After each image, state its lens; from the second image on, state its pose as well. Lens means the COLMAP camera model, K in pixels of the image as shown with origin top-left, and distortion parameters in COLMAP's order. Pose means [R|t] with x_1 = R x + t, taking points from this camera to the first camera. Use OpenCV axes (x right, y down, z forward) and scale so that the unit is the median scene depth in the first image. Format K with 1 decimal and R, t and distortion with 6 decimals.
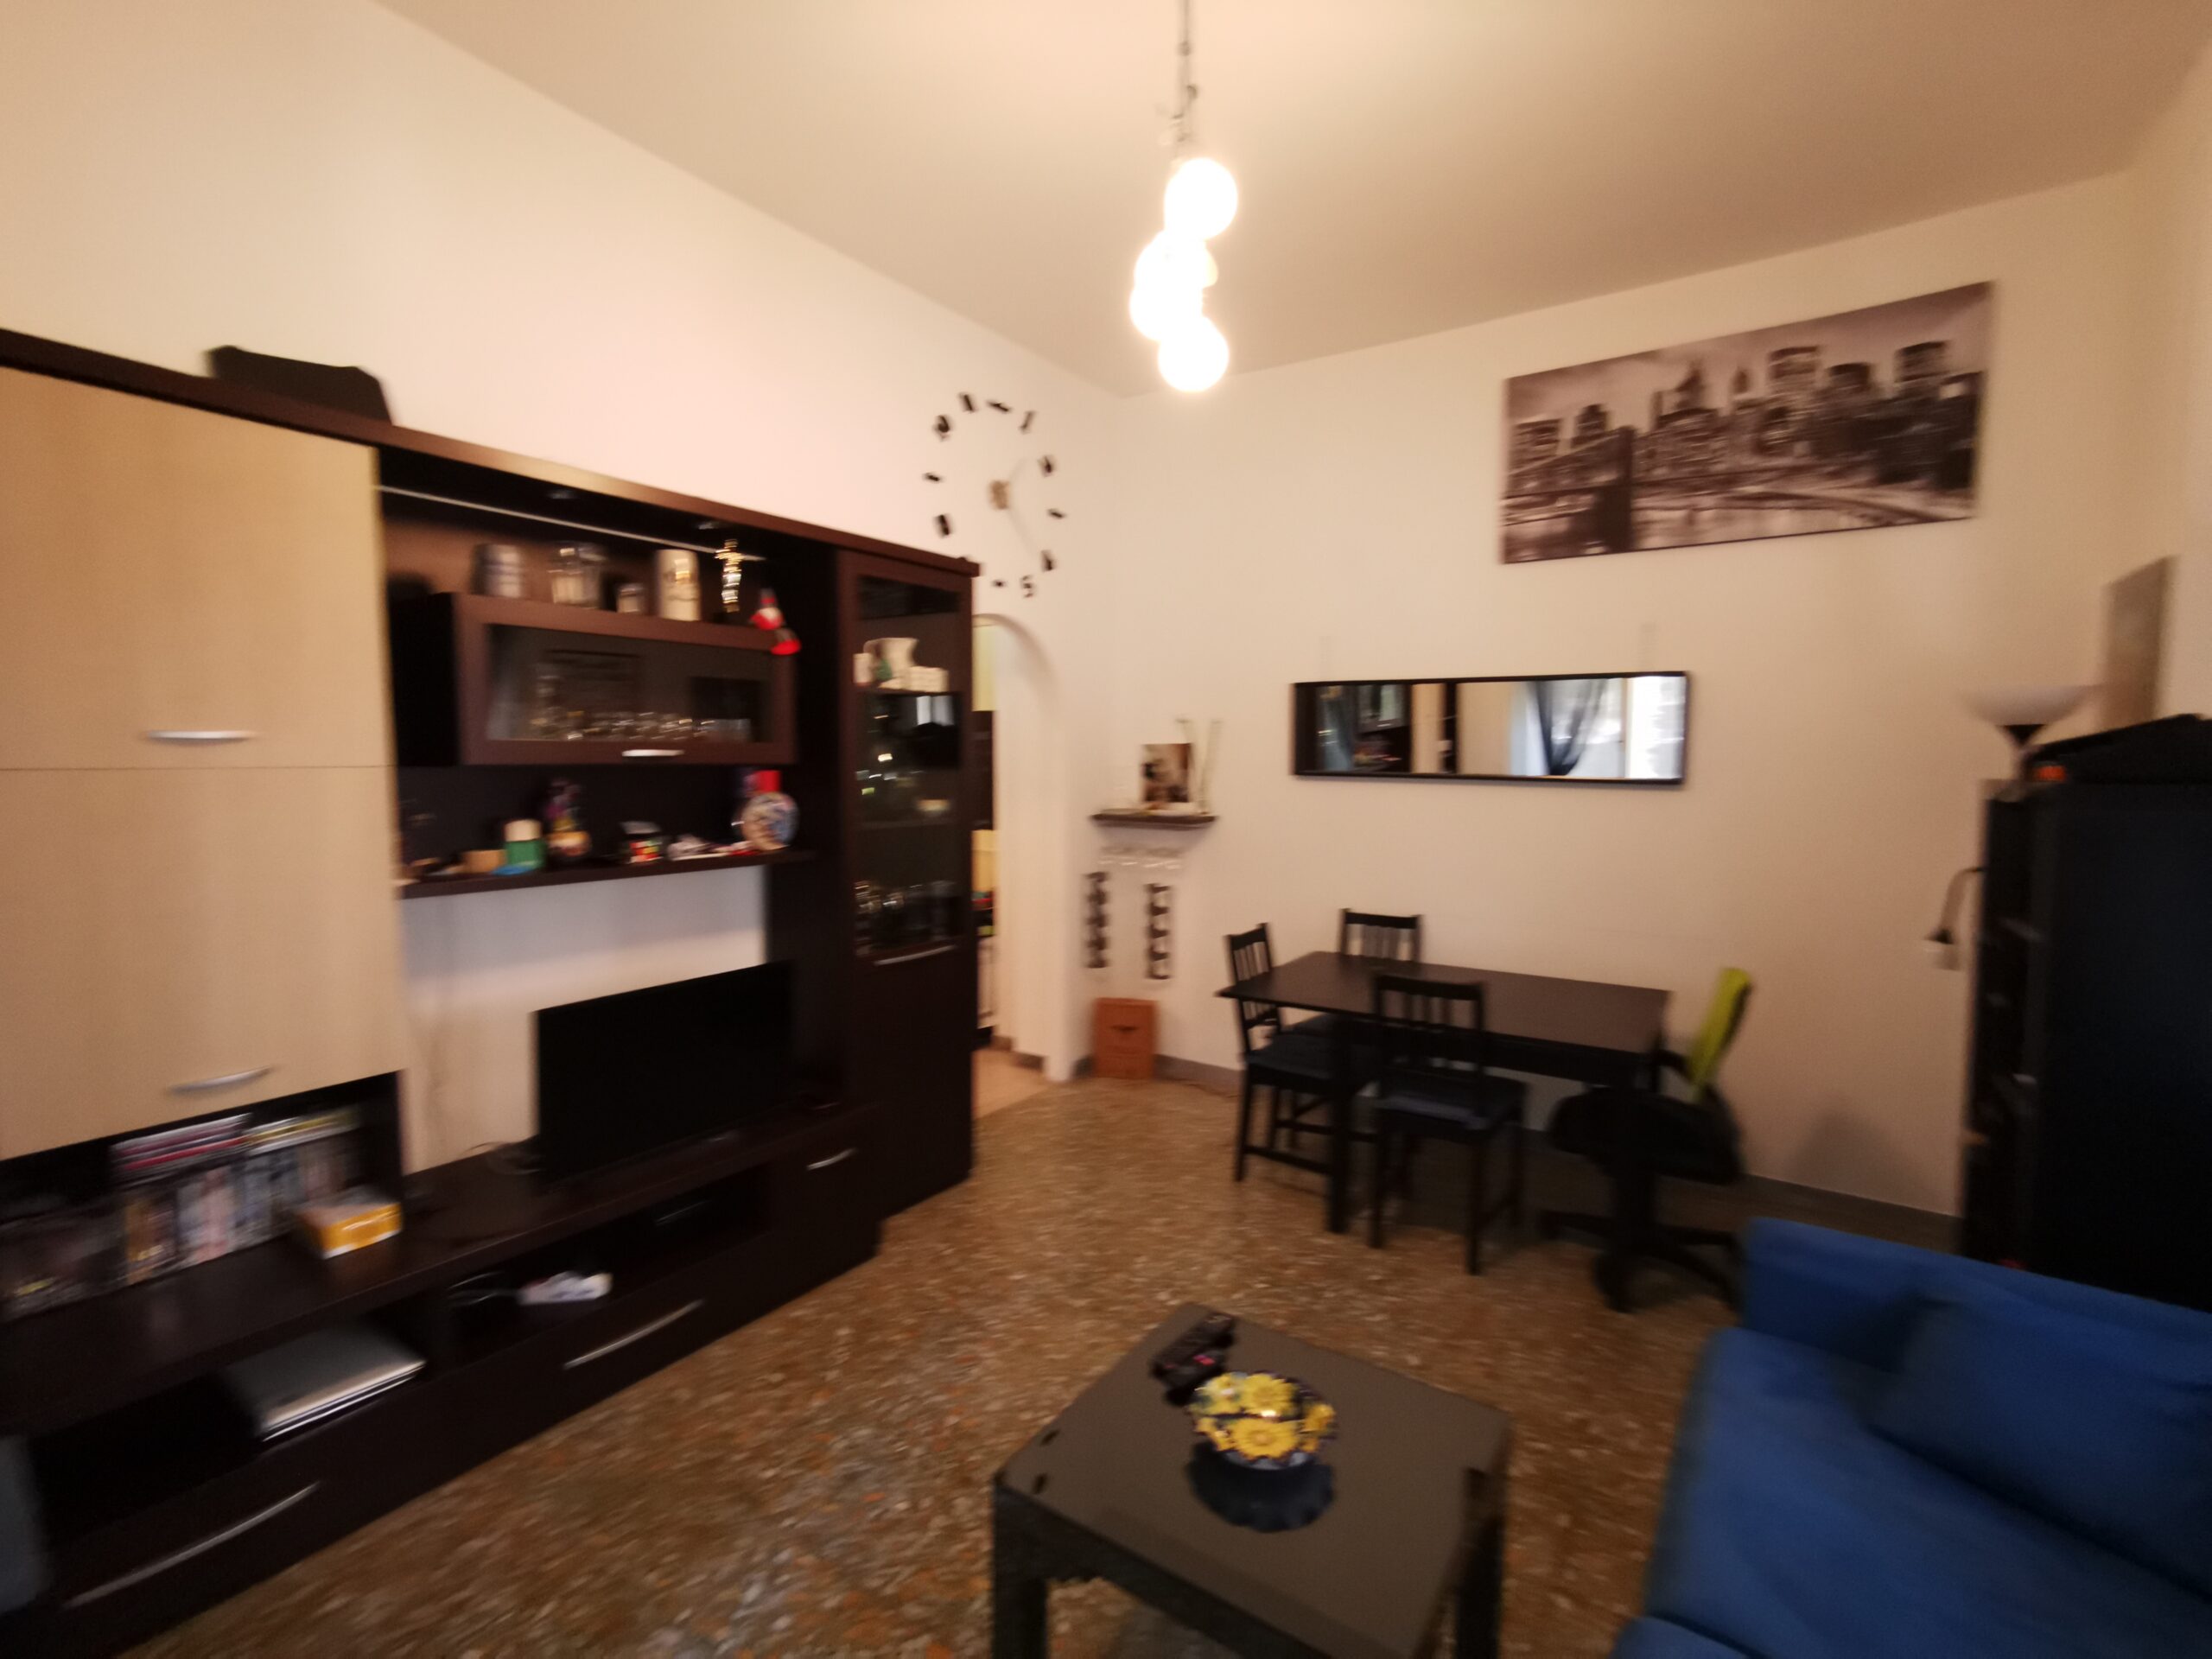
lens RADIAL K [[1022.4, 0, 1100.4], [0, 1022.4, 828.6], [0, 0, 1]] dist [0.004434, 0.000975]
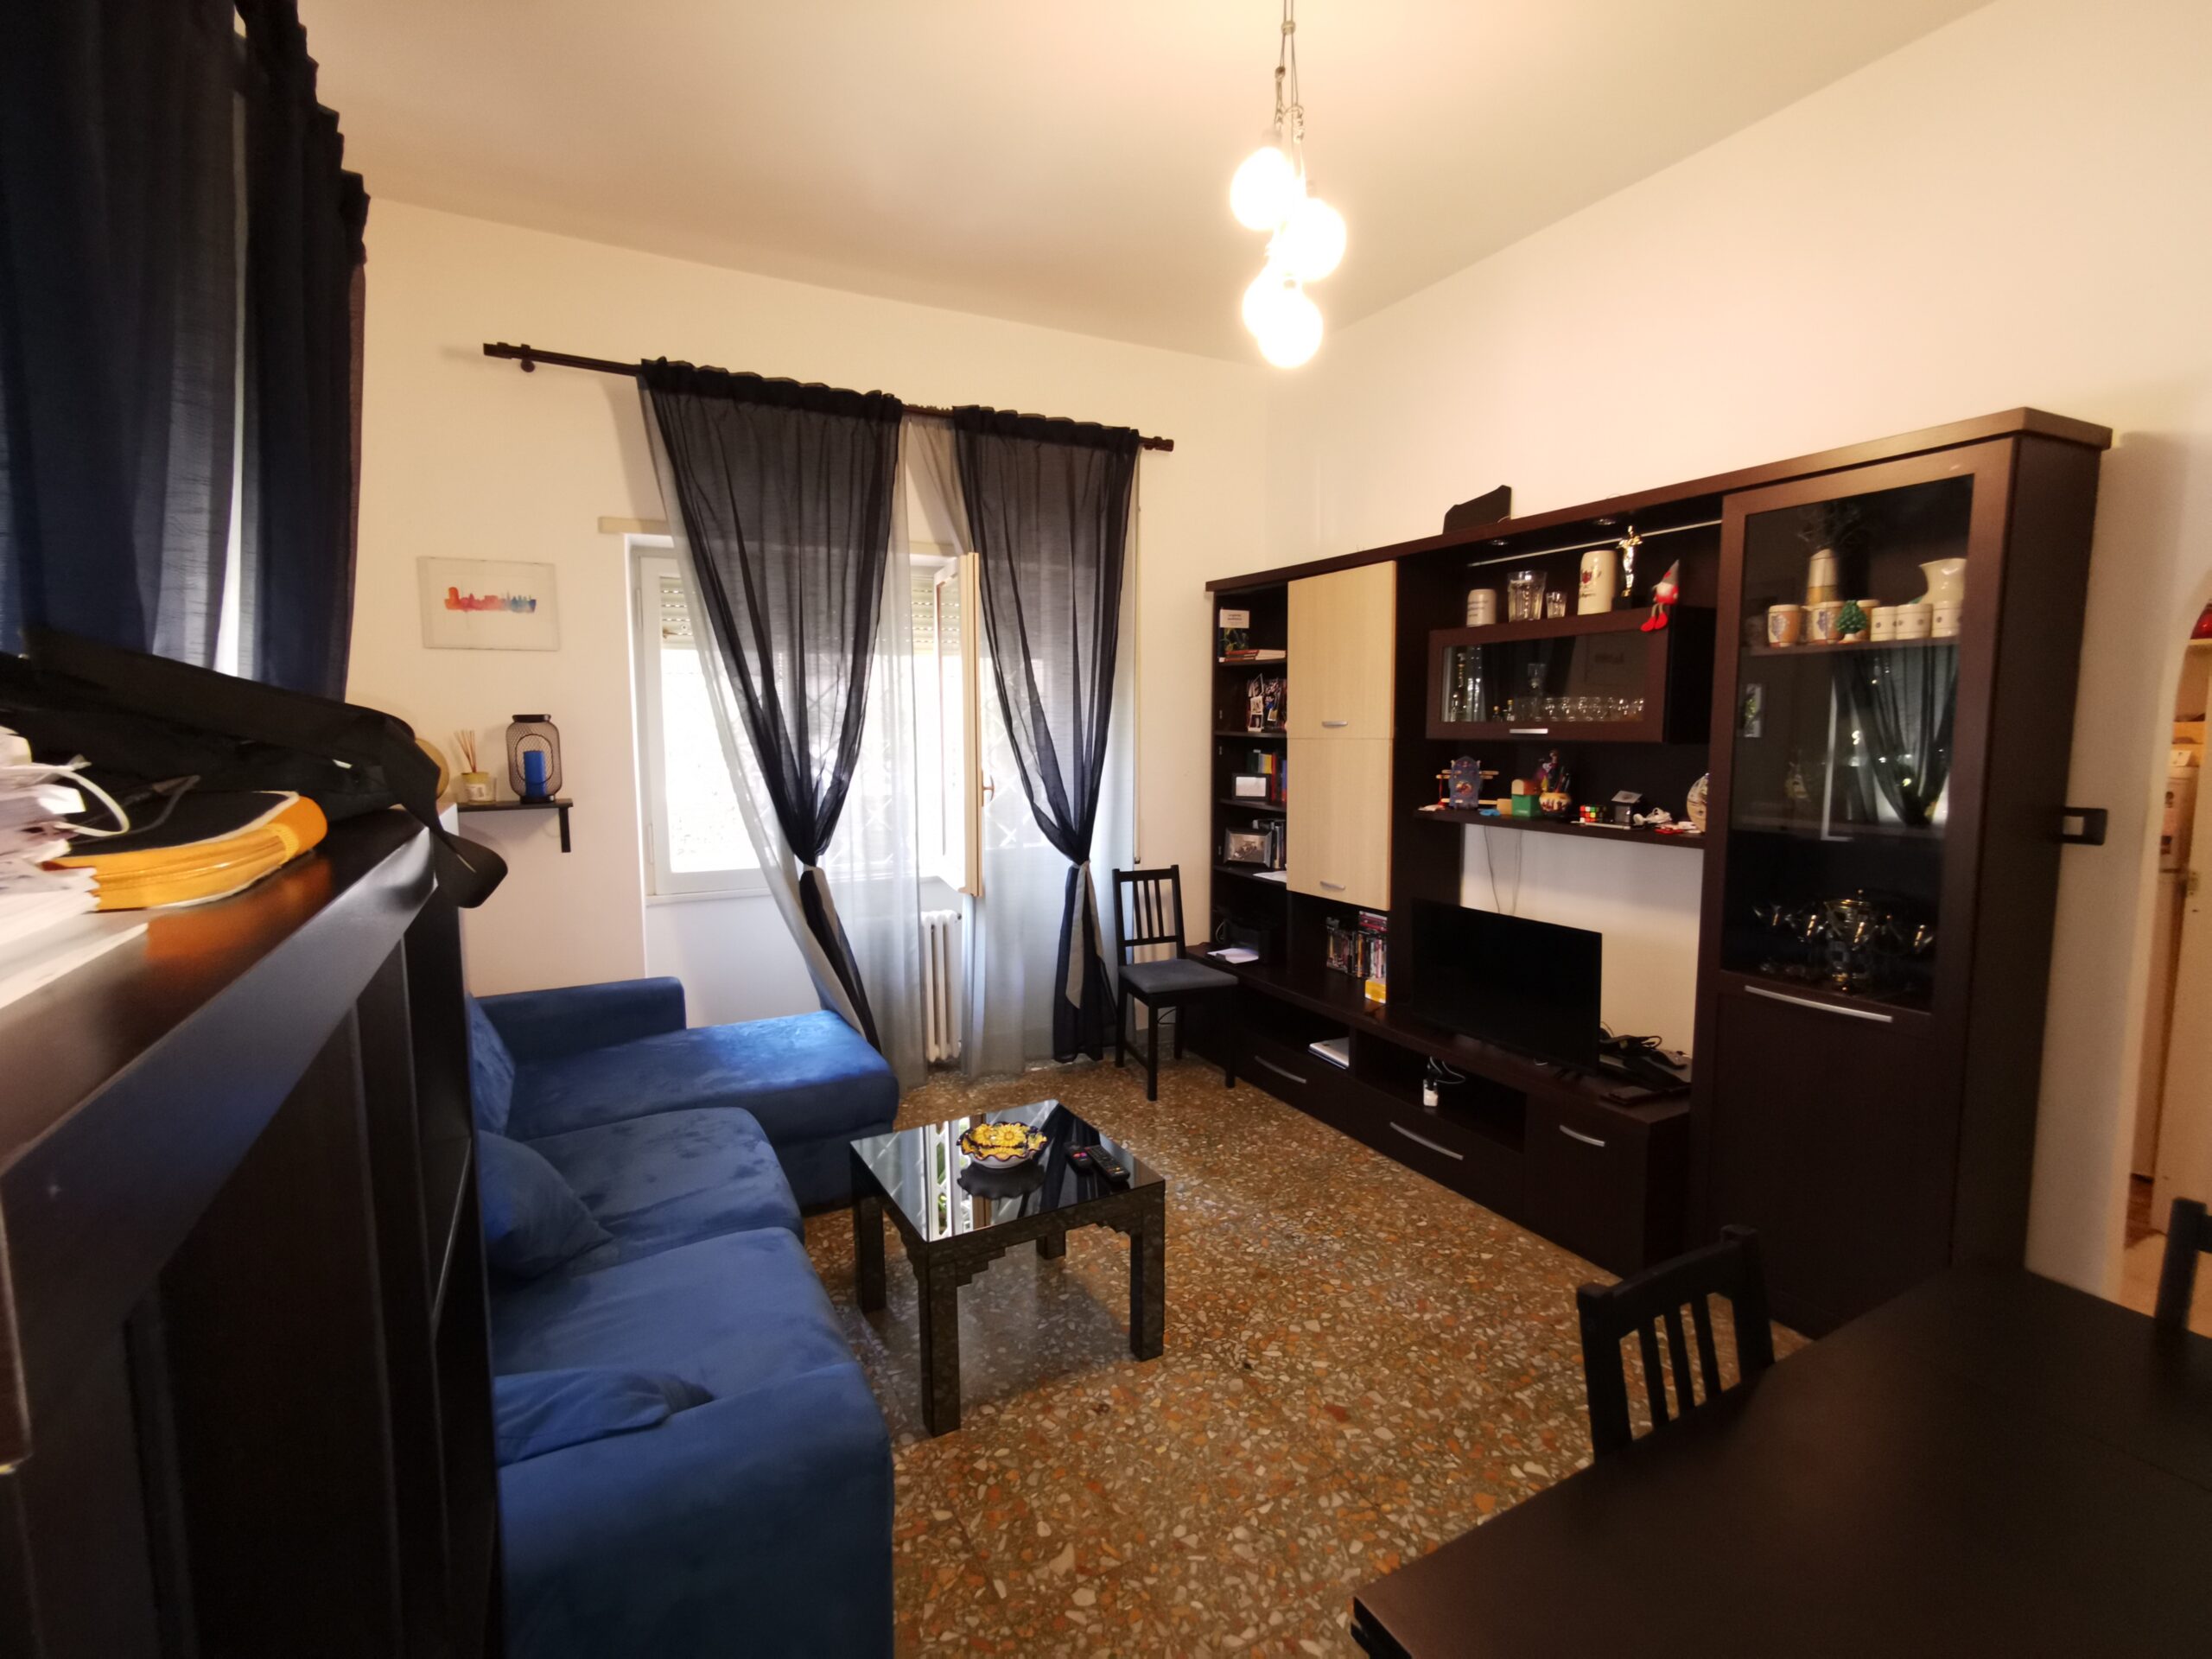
lens RADIAL K [[1022.4, 0, 1100.4], [0, 1022.4, 828.6], [0, 0, 1]] dist [0.004434, 0.000975]
pose [[-0.450872, 0.090197, -0.888020, 0.920515], [-0.063296, 0.989146, 0.132606, -0.089820], [0.890342, 0.115996, -0.440269, 1.113801]]
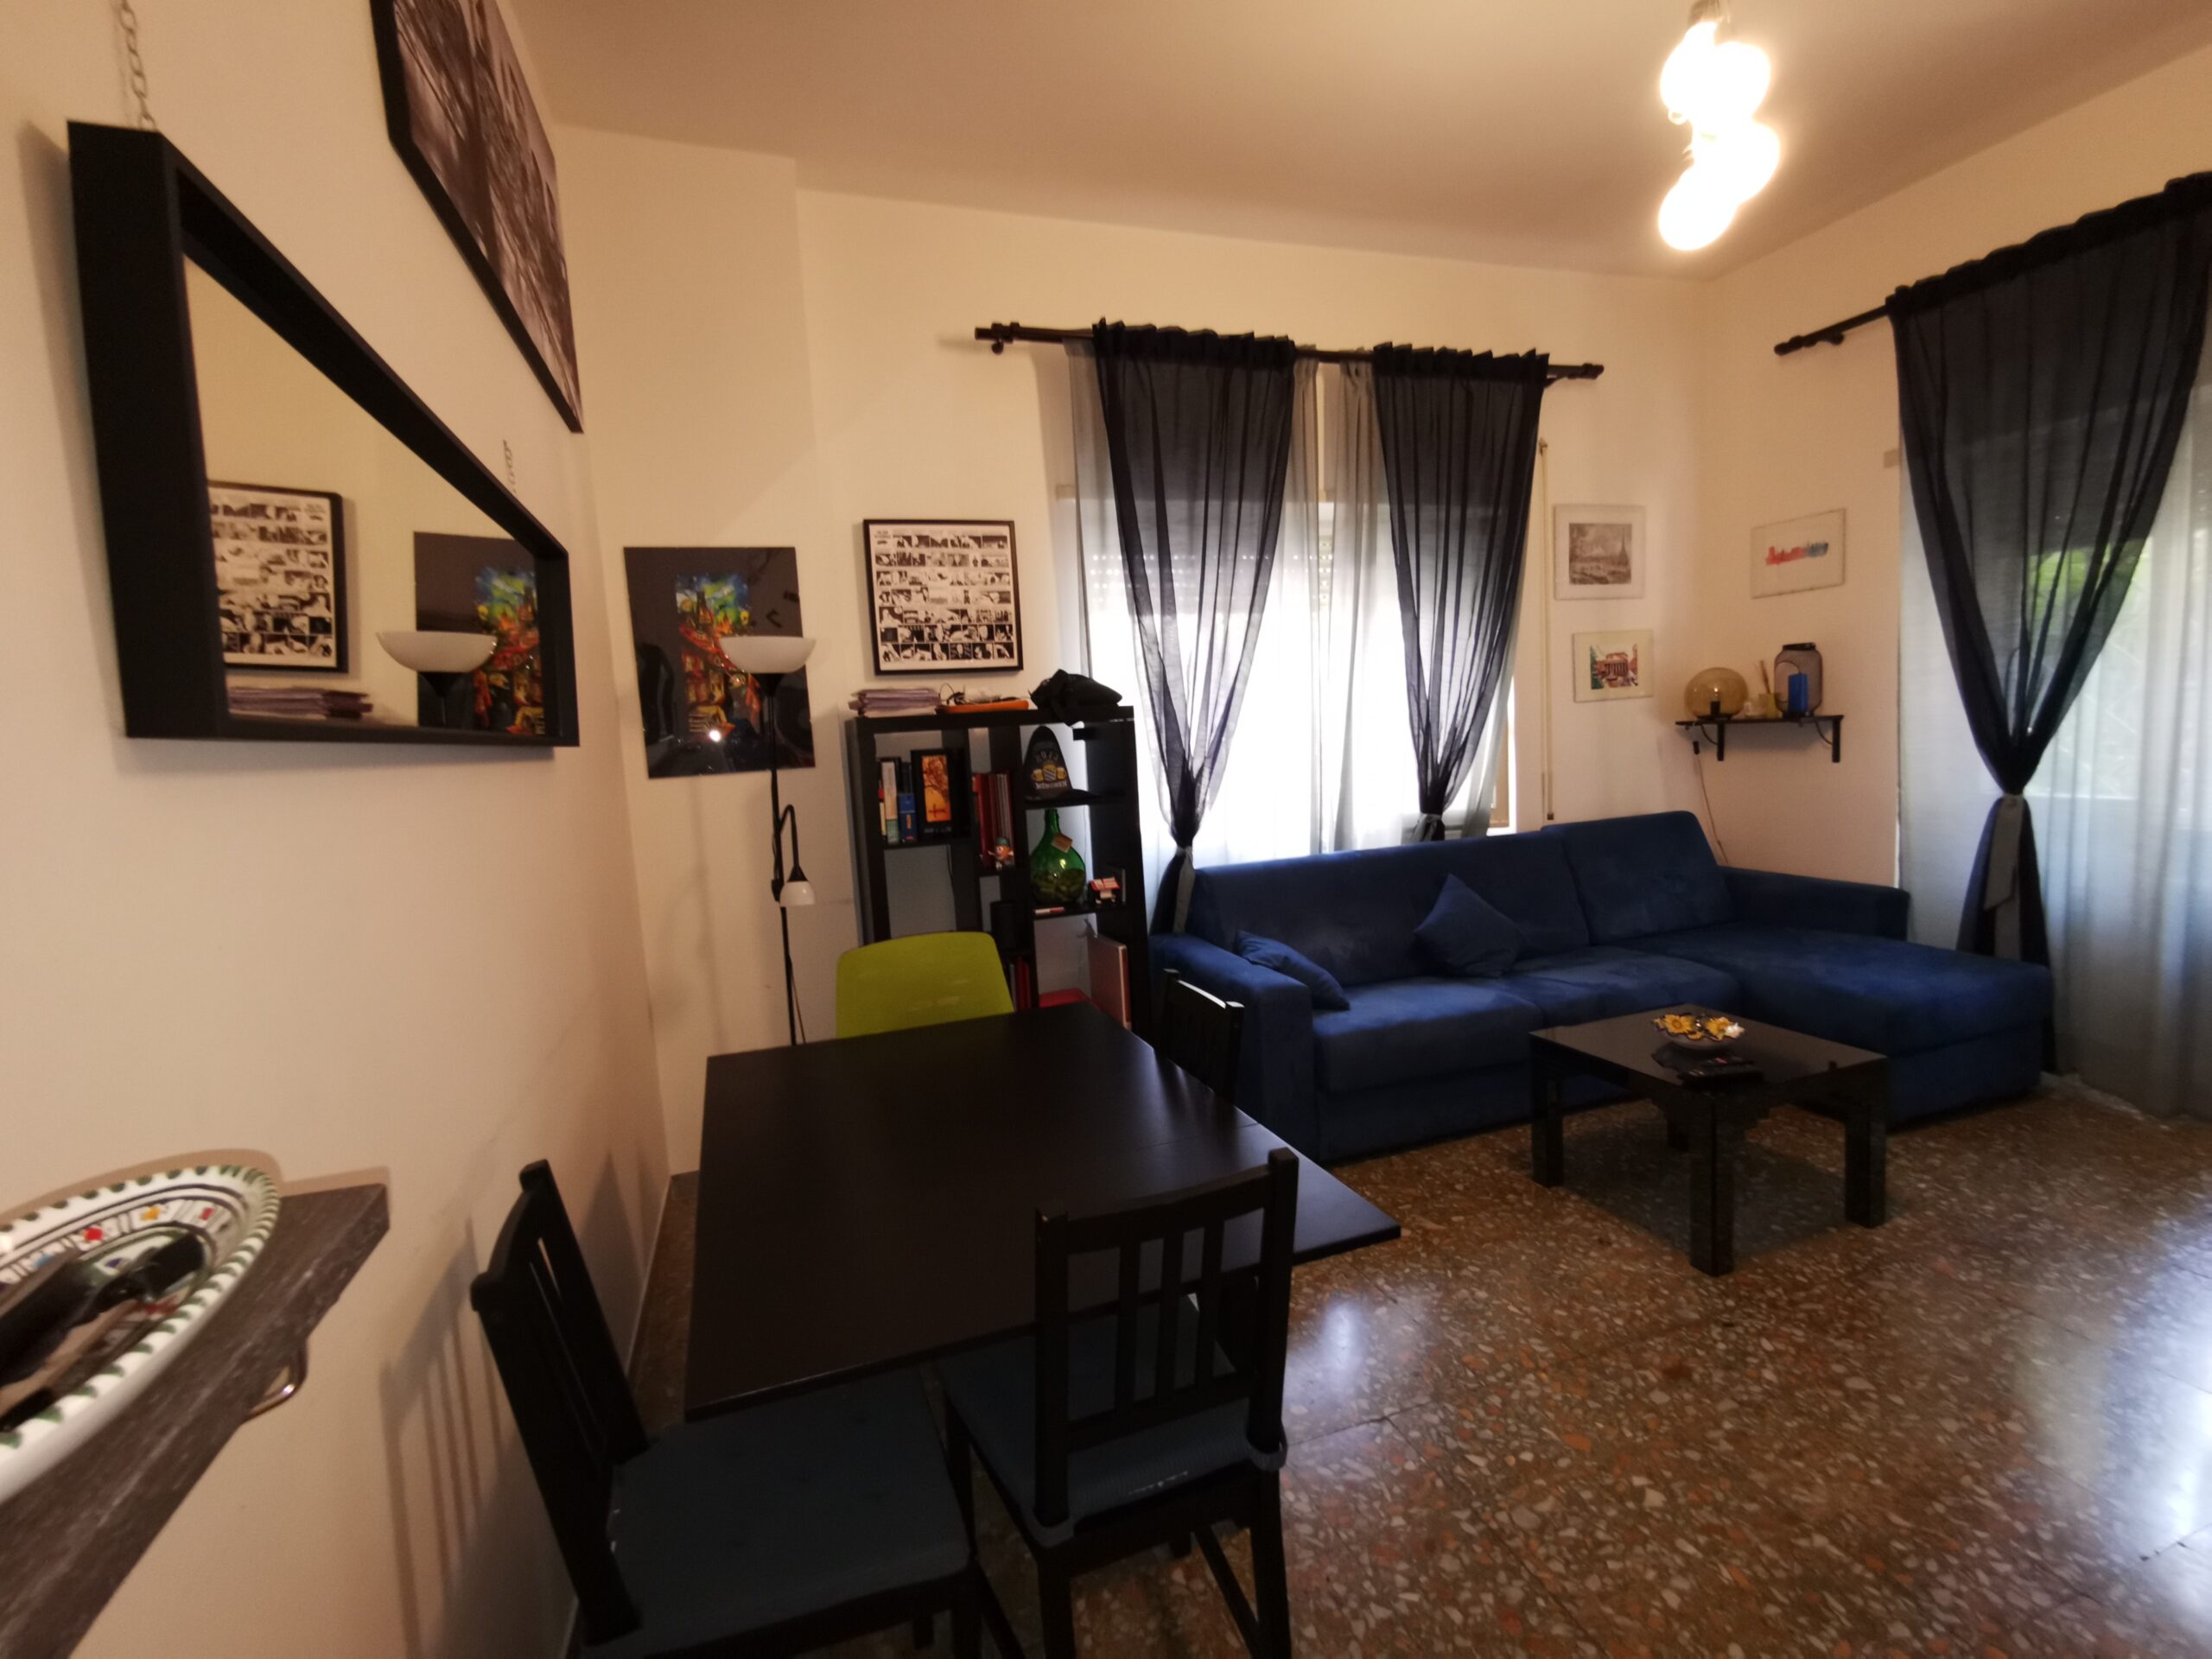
lens RADIAL K [[1022.4, 0, 1100.4], [0, 1022.4, 828.6], [0, 0, 1]] dist [0.004434, 0.000975]
pose [[-0.804993, -0.017506, 0.593026, -0.035282], [0.095815, 0.982607, 0.159069, -0.088827], [-0.585496, 0.184870, -0.789315, 1.816756]]
